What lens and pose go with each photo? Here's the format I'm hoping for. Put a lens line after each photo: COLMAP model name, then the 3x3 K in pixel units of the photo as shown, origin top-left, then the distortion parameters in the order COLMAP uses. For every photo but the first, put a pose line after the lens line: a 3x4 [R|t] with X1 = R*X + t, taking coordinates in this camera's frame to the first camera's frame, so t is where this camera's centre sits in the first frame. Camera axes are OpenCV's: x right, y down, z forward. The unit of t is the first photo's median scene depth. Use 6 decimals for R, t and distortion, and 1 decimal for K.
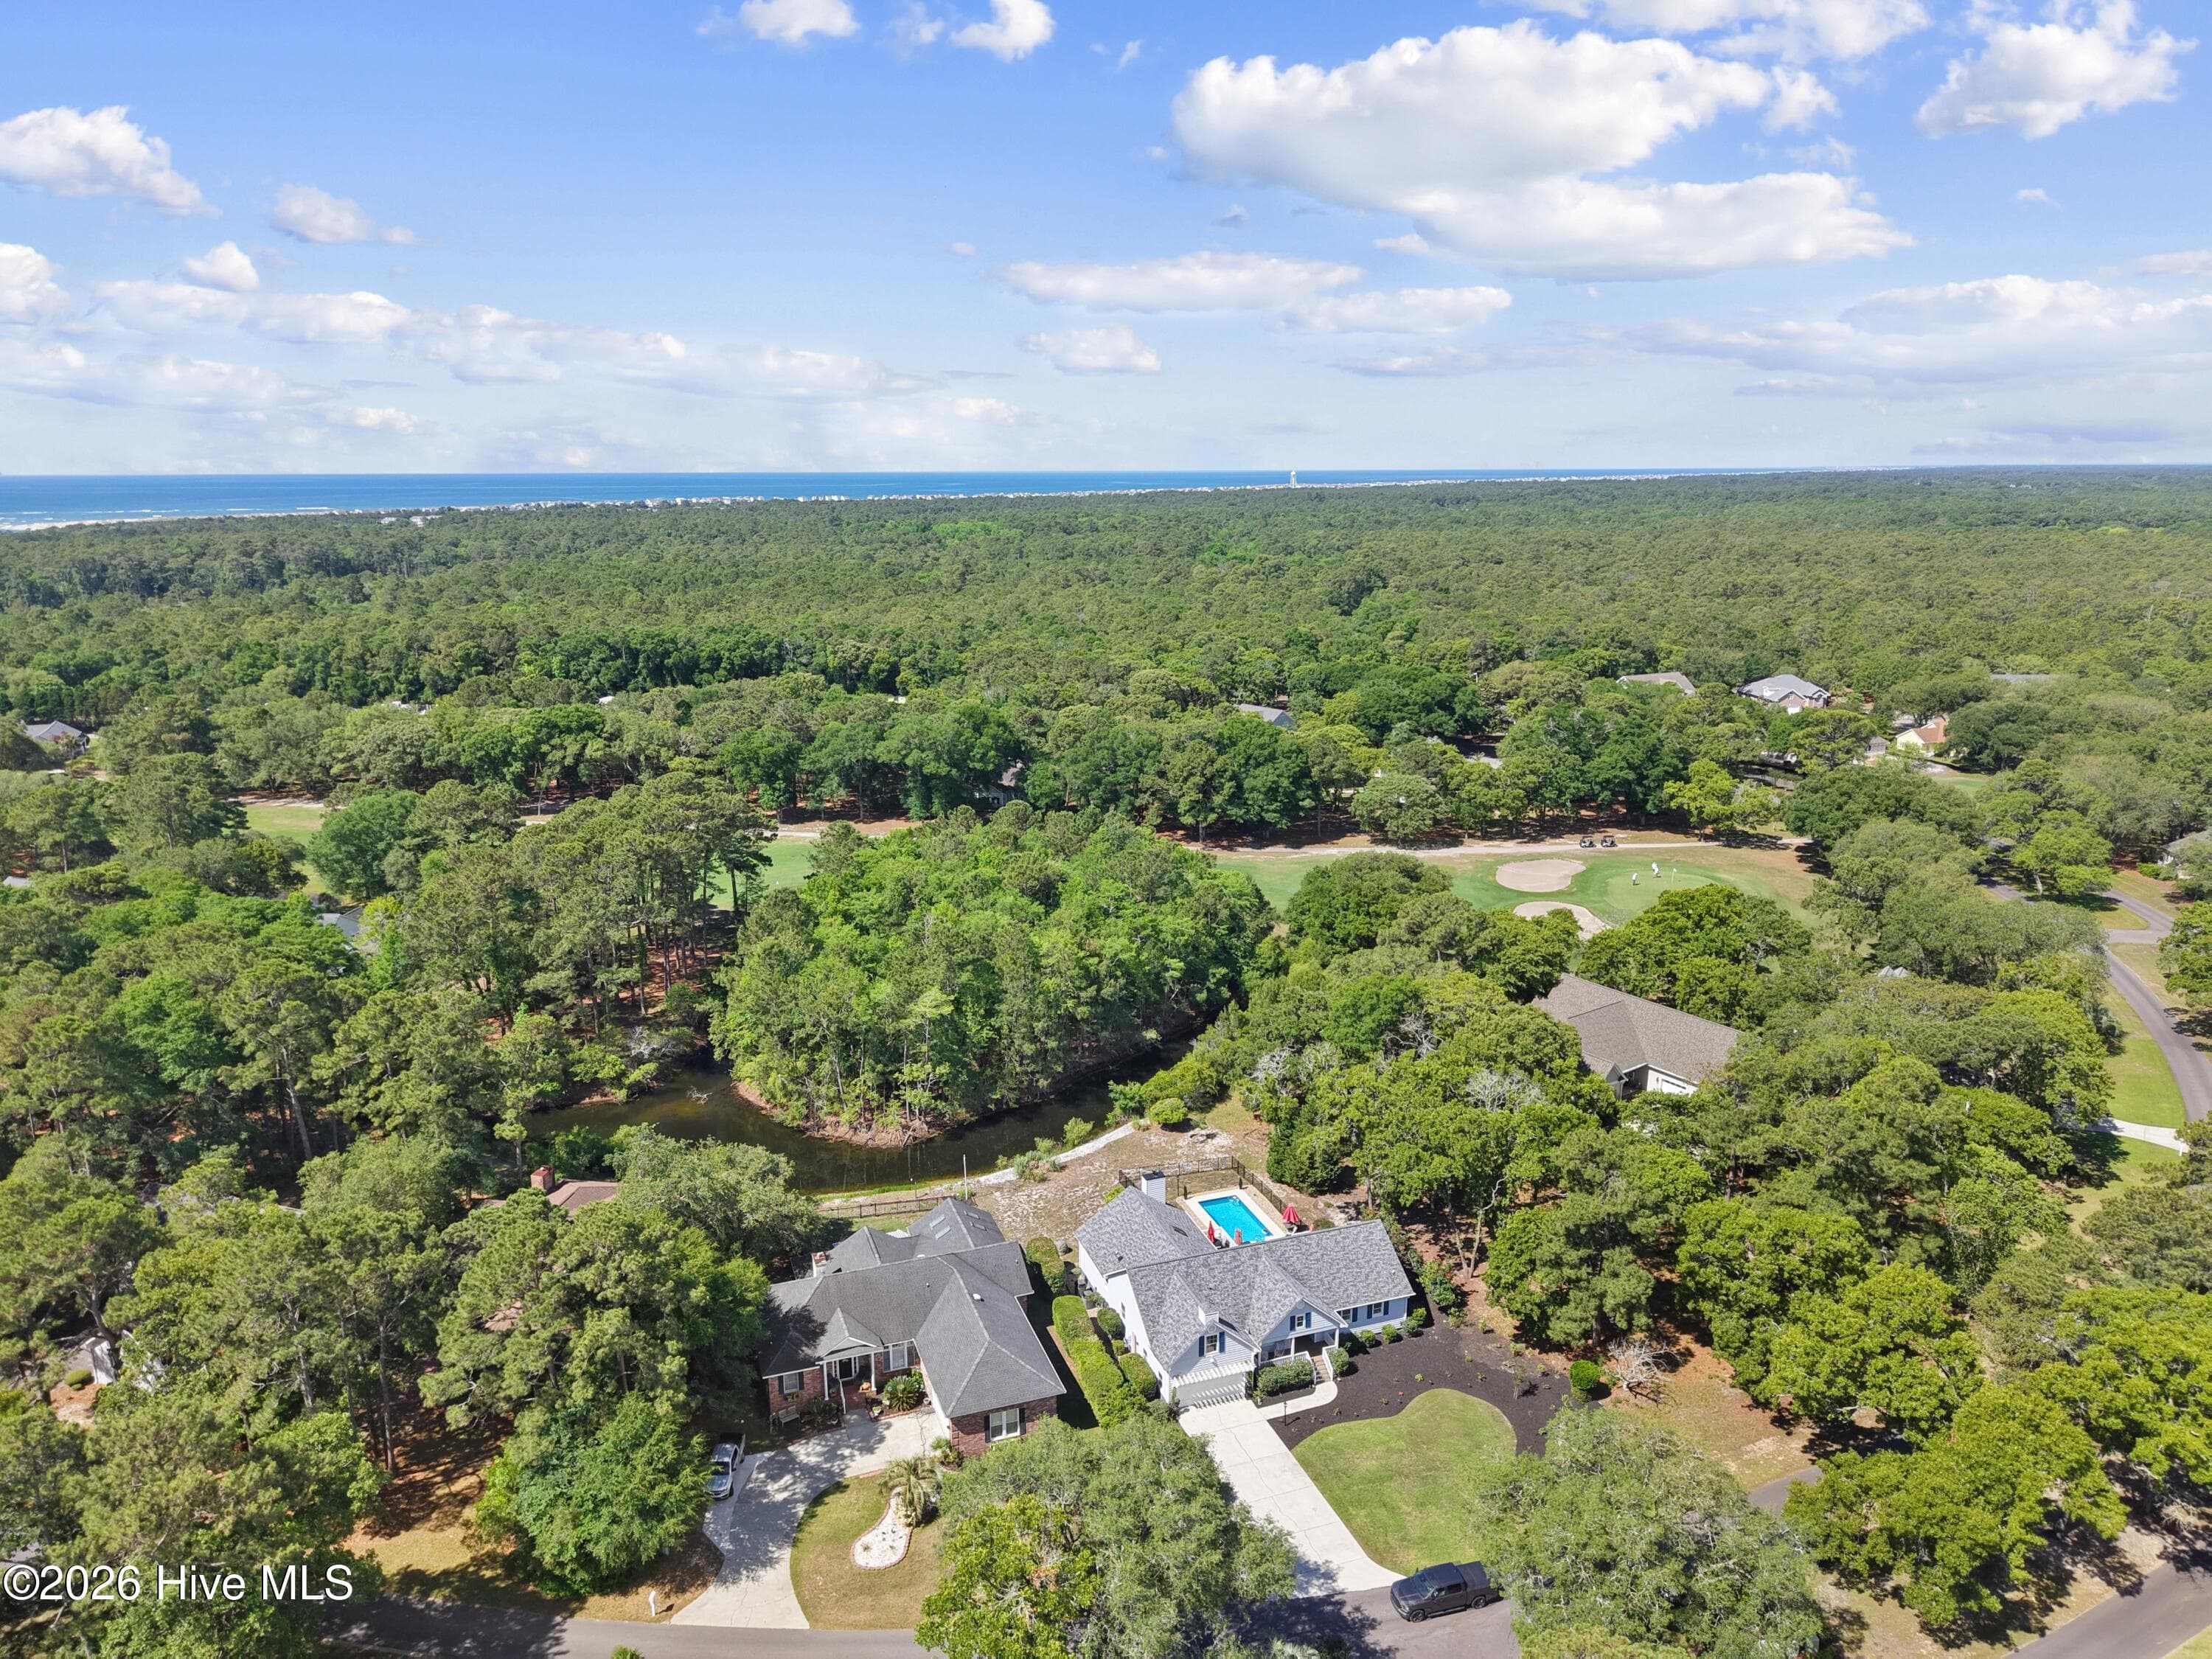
lens RADIAL K [[1466.3, 0, 1105.5], [0, 1466.3, 831.3], [0, 0, 1]] dist [0.041085, -0.049041]
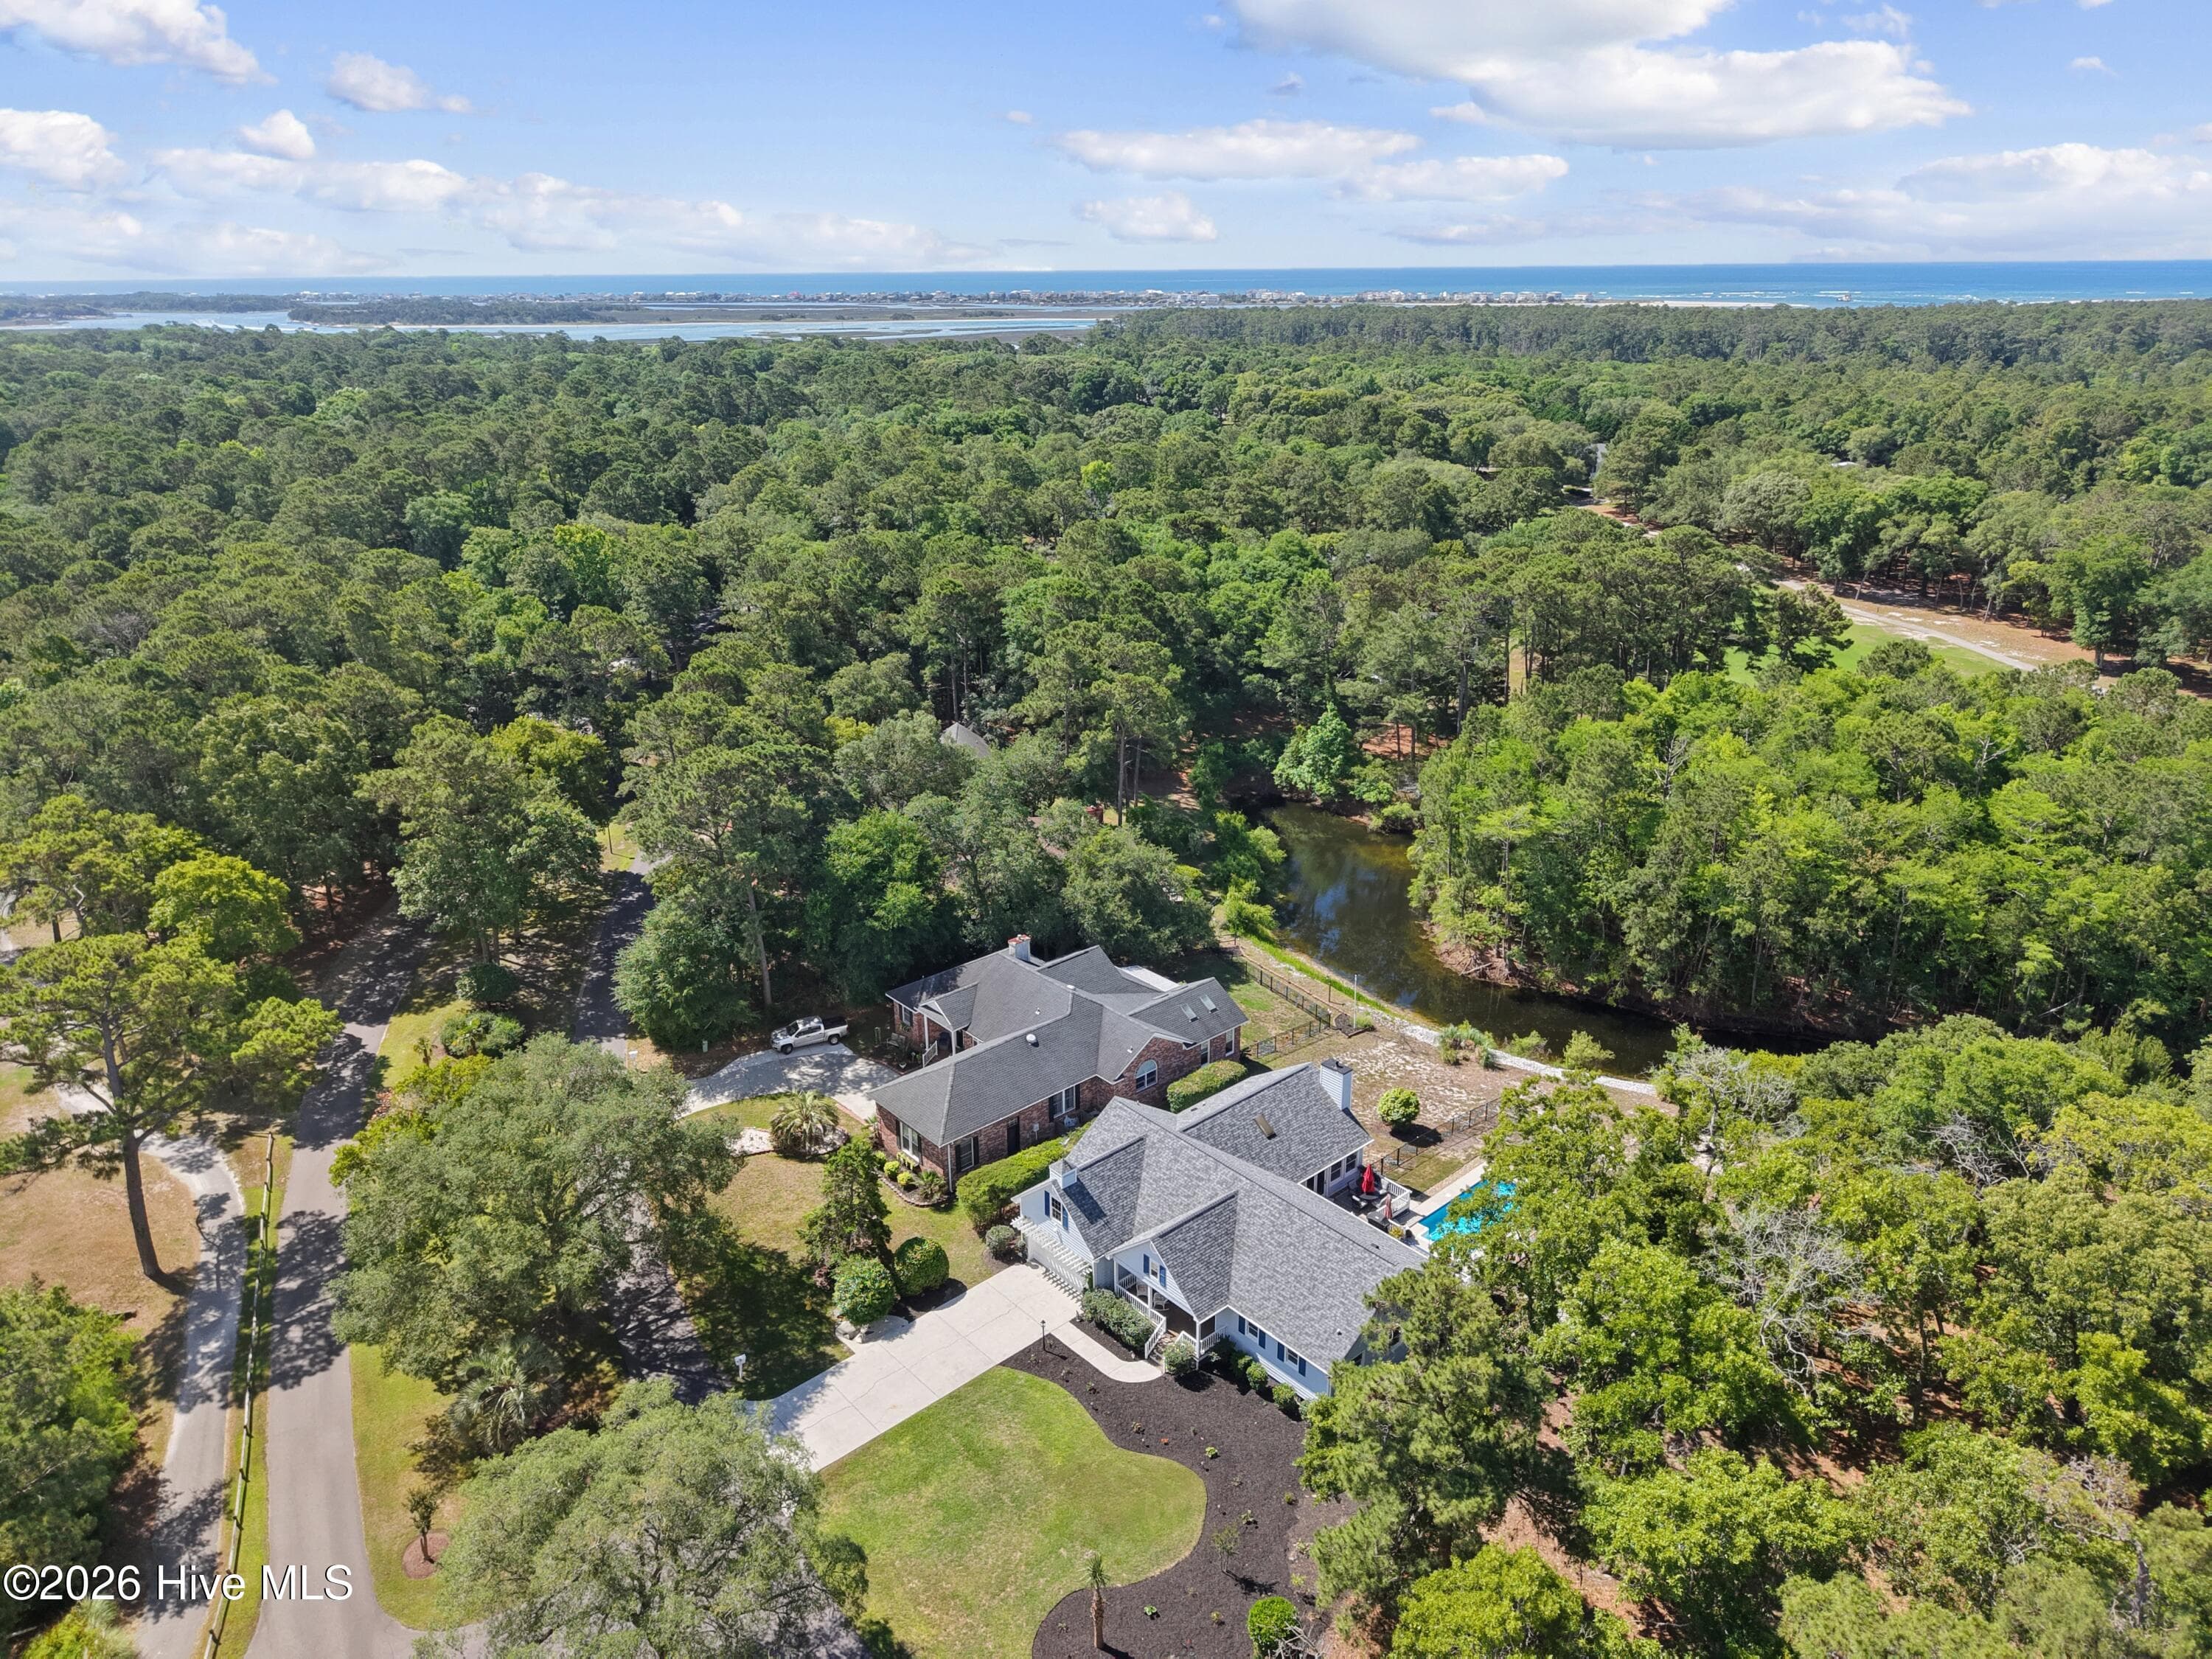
lens RADIAL K [[1482.8, 0, 1091.7], [0, 1482.8, 827.5], [0, 0, 1]] dist [0.025939, -0.023029]
pose [[0.368863, 0.330709, -0.868661, 0.421715], [-0.217457, 0.939331, 0.265274, -0.033743], [0.903688, 0.091046, 0.418399, 0.405043]]
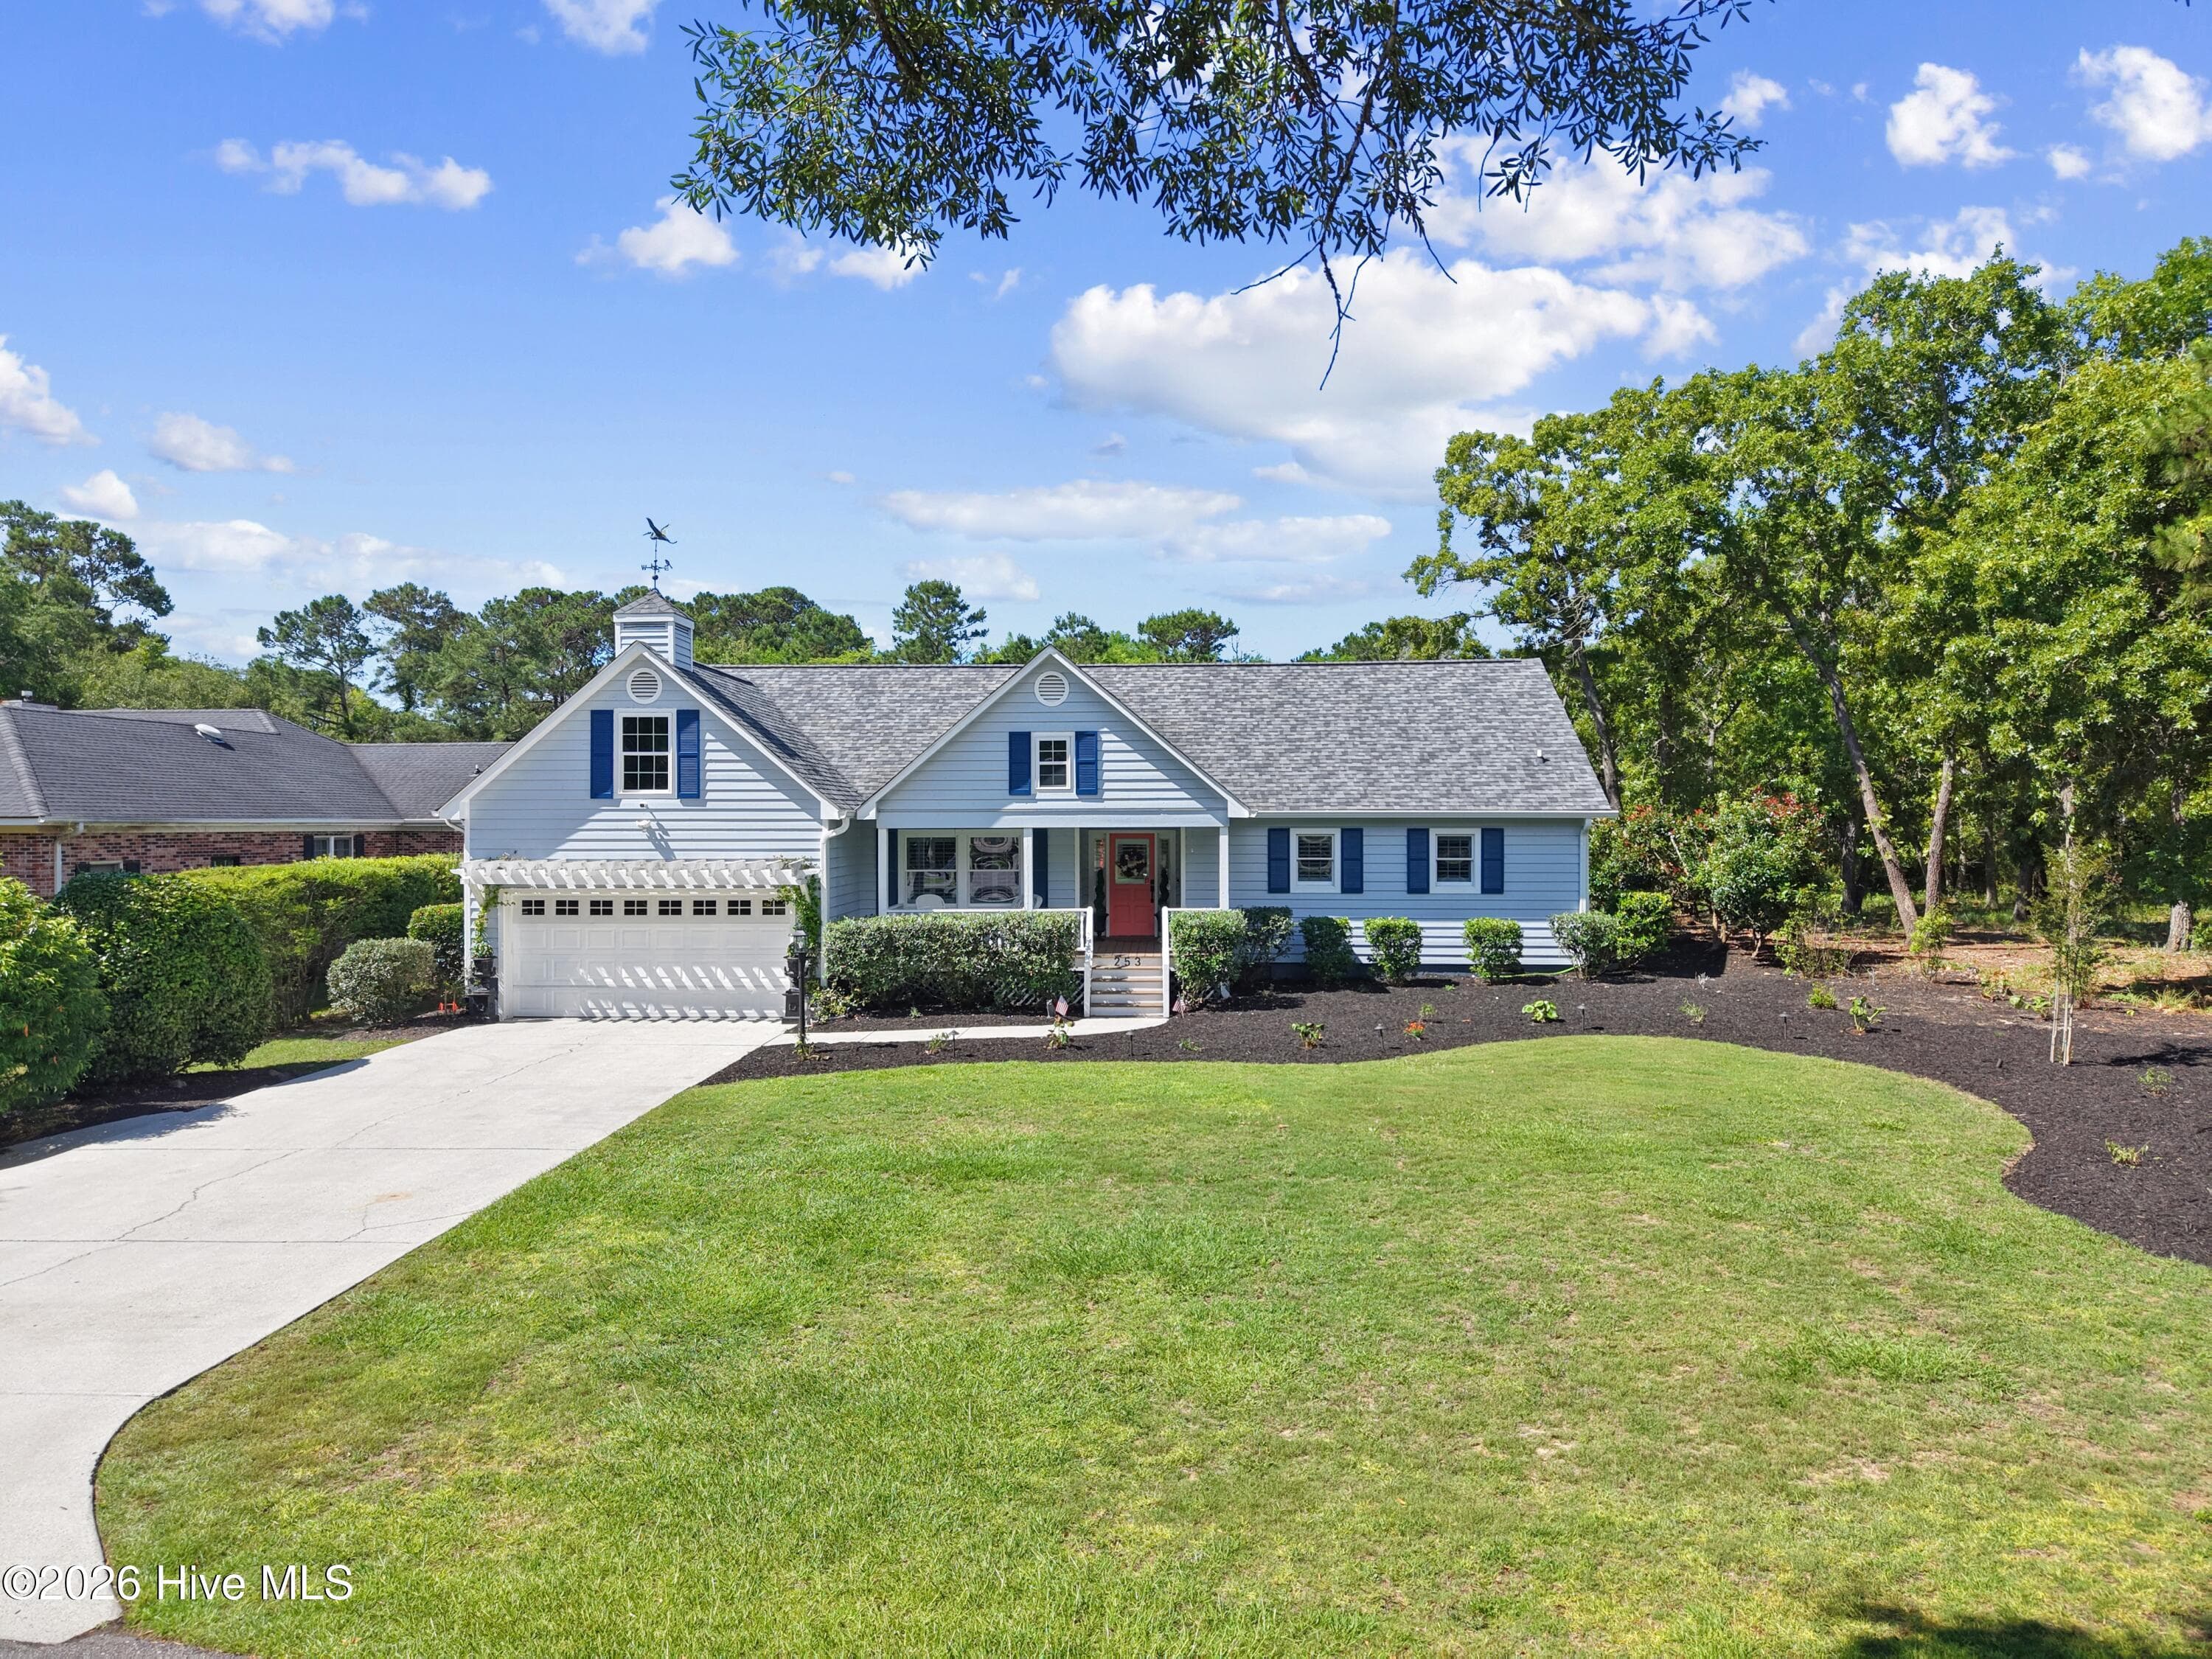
lens RADIAL K [[1455.5, 0, 1096.0], [0, 1455.5, 830.7], [0, 0, 1]] dist [0.077896, -0.095951]
pose [[0.926320, 0.002707, -0.376728, 0.145055], [-0.089957, 0.972638, -0.214205, 0.247082], [0.365840, 0.232312, 0.901217, 0.486279]]
